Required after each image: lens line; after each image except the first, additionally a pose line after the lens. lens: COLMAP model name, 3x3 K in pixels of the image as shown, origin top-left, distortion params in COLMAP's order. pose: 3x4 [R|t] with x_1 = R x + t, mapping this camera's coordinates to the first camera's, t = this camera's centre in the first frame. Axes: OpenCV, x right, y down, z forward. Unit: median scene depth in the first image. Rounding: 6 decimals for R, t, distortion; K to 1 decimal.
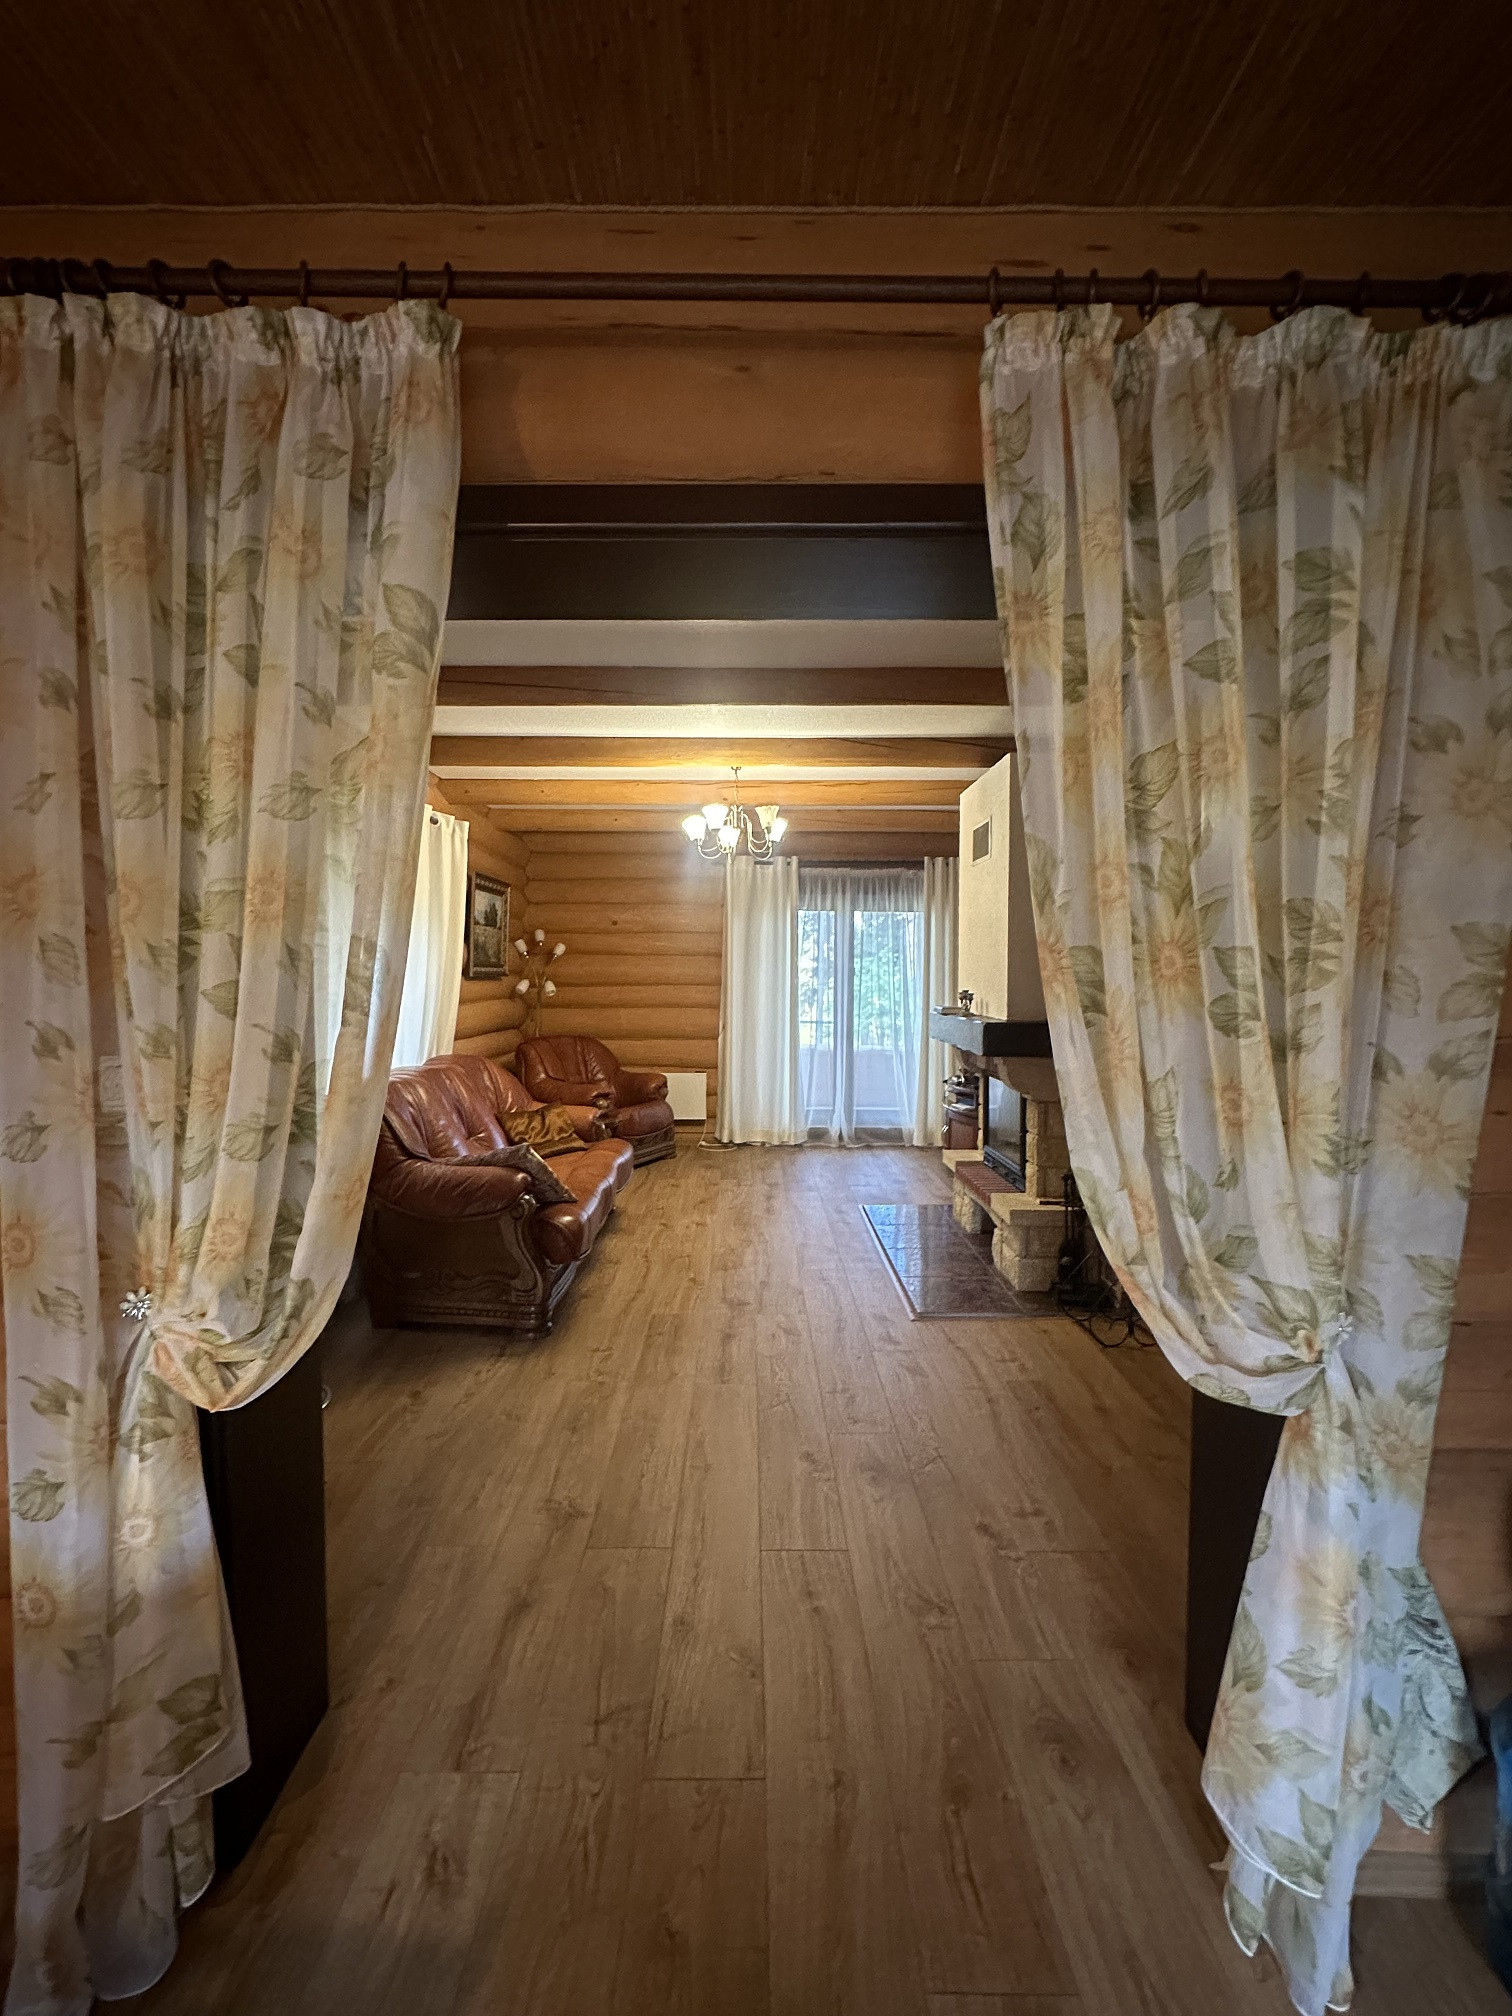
lens RADIAL K [[911.8, 0, 752.8], [0, 911.8, 1006.6], [0, 0, 1]] dist [0.000782, -0.000053]
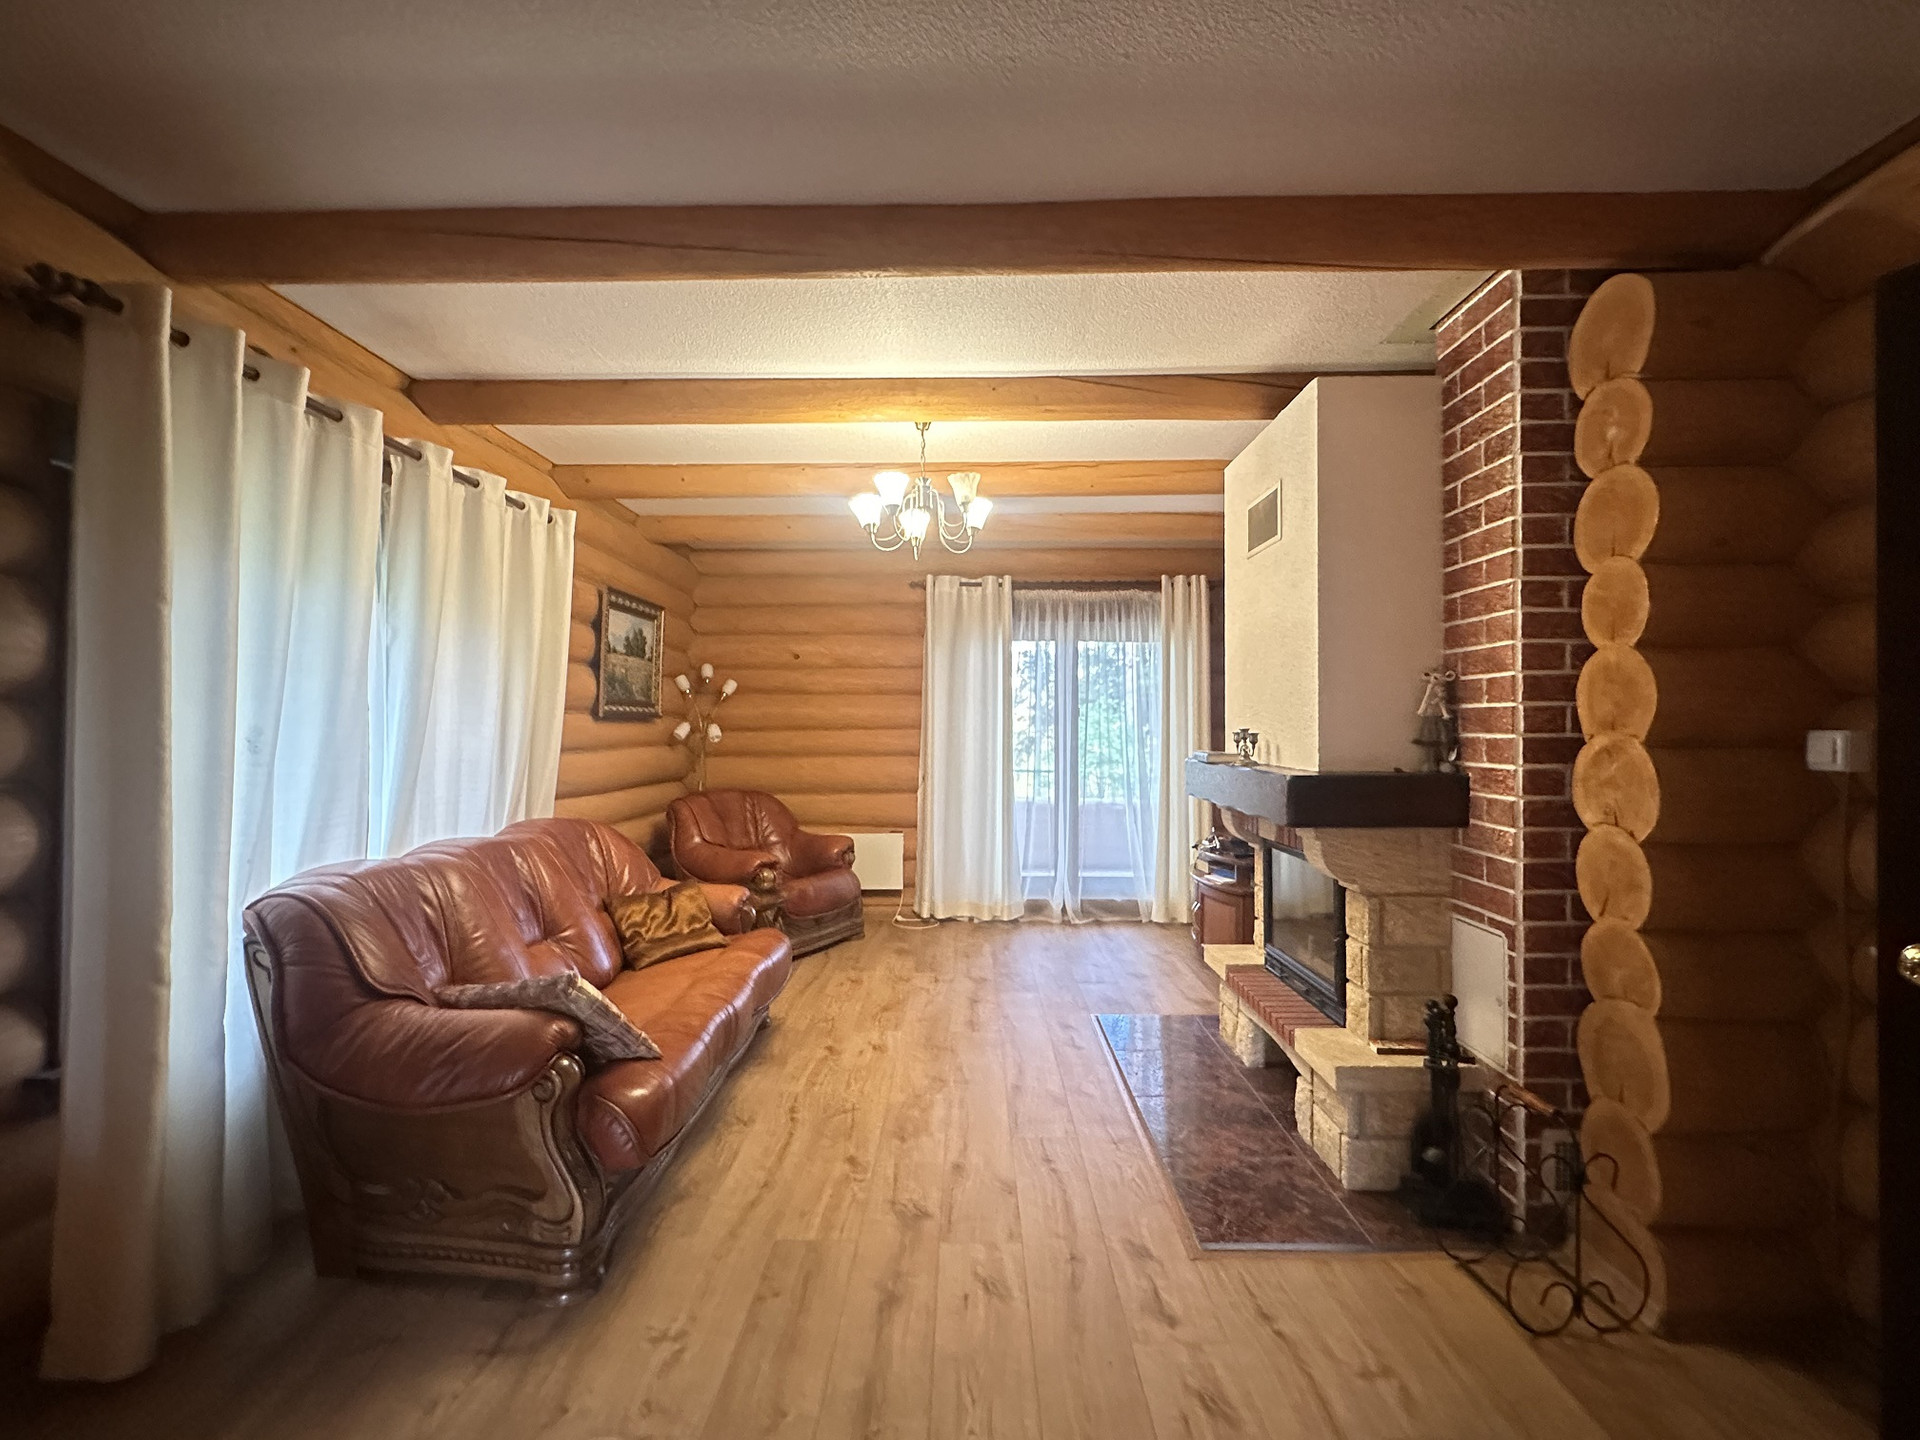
lens RADIAL K [[870.1, 0, 957.1], [0, 870.1, 723.3], [0, 0, 1]] dist [-0.001174, 0.000173]
pose [[0.999824, -0.002777, -0.018551, 0.016750], [0.002084, 0.999303, -0.037267, 0.001707], [0.018641, 0.037221, 0.999133, 0.238453]]
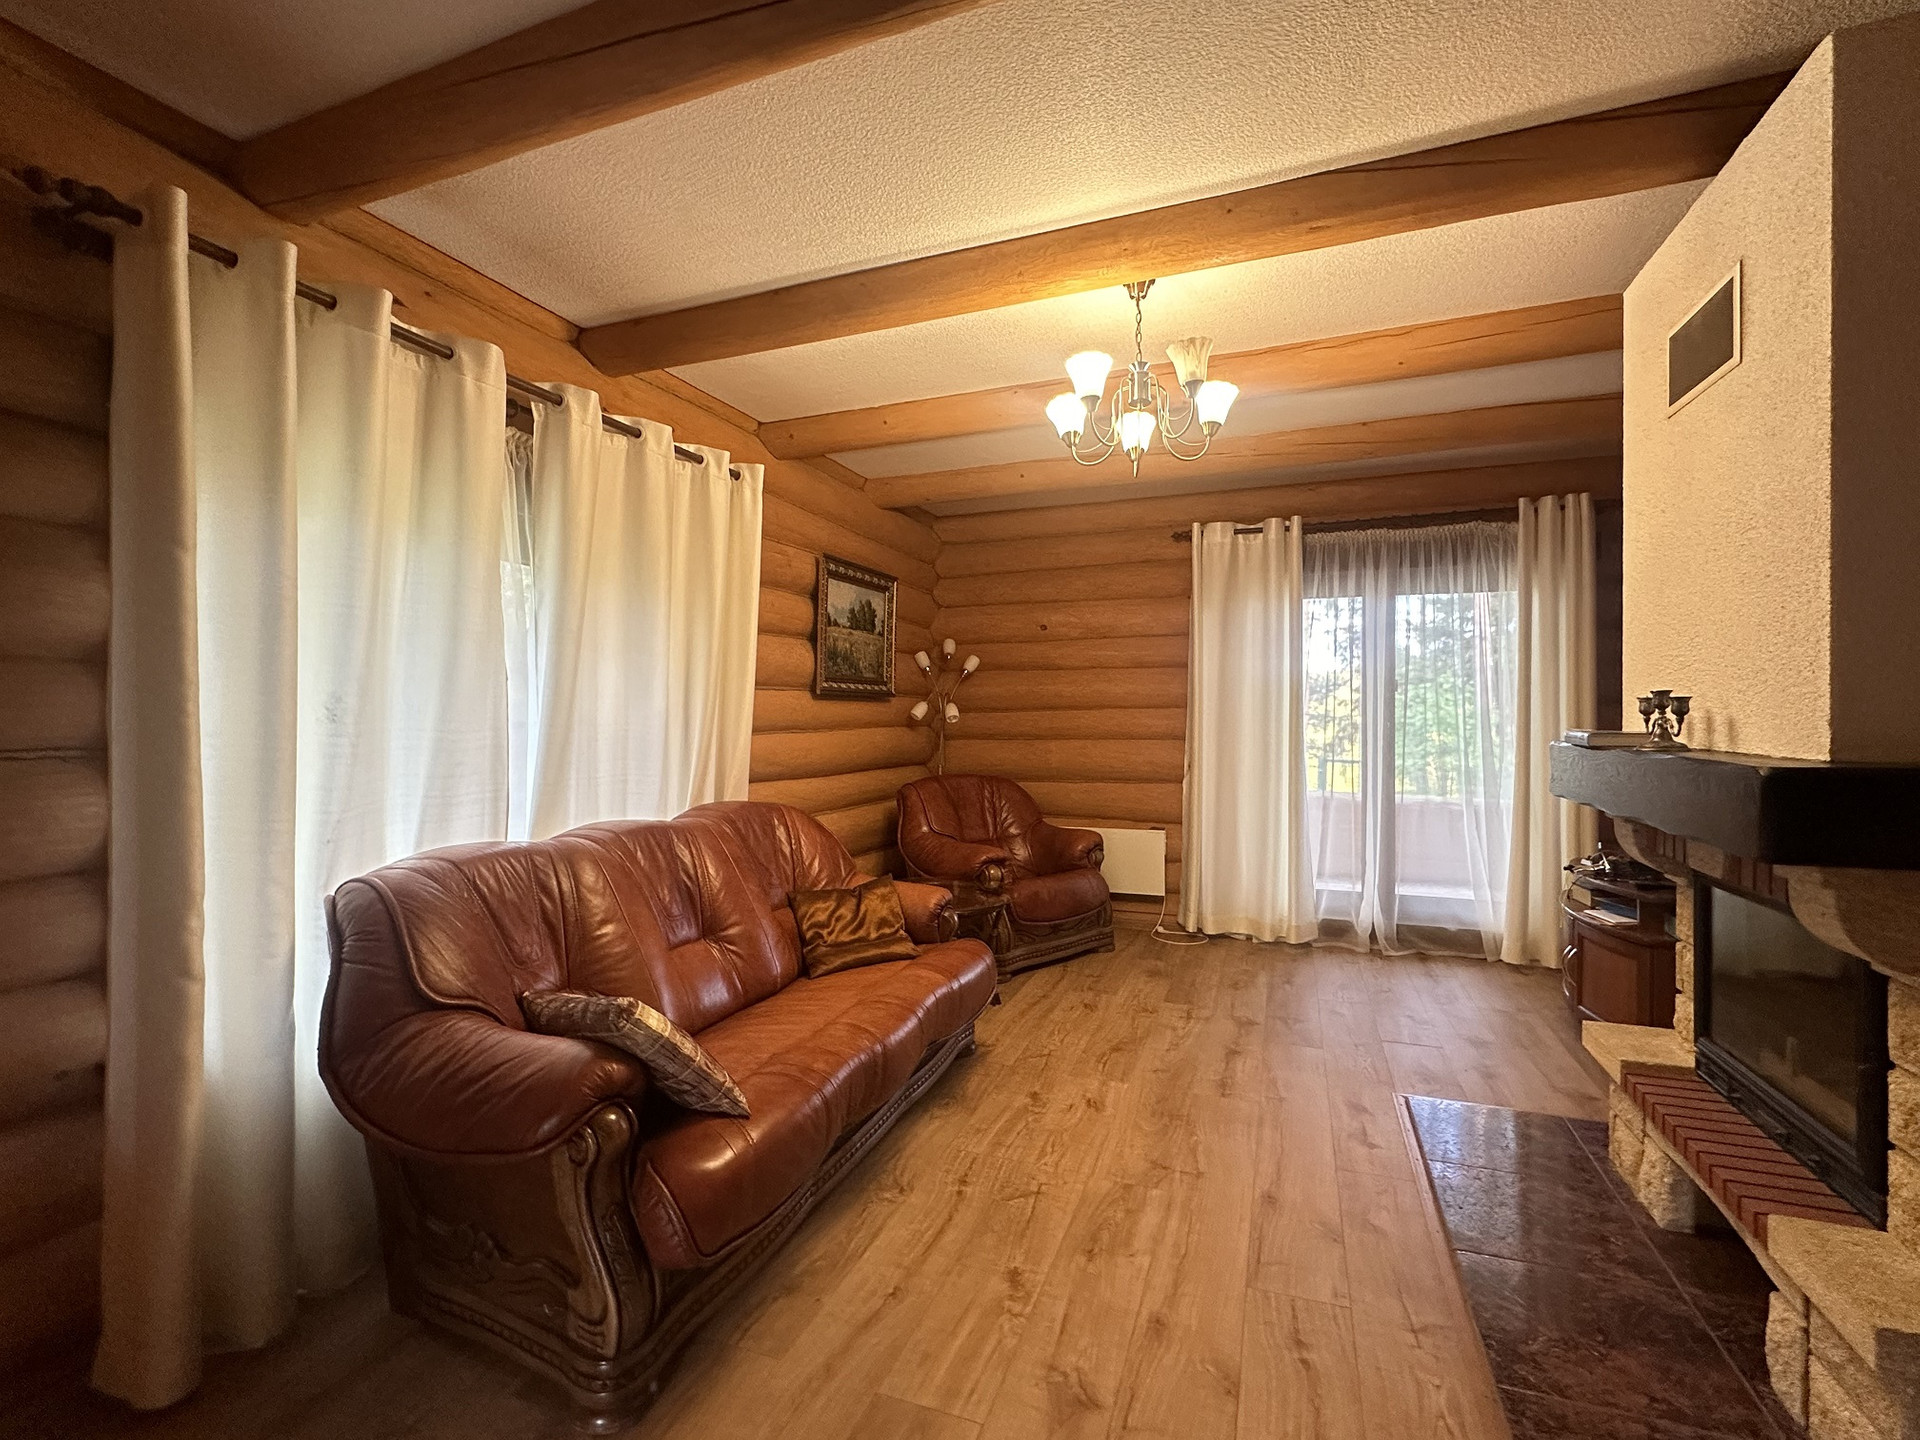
lens RADIAL K [[870.1, 0, 957.1], [0, 870.1, 723.3], [0, 0, 1]] dist [-0.001174, 0.000173]
pose [[0.932545, -0.002422, -0.361046, 0.052472], [-0.006126, 0.999727, -0.022528, 0.006160], [0.361002, 0.023220, 0.932276, 0.367859]]
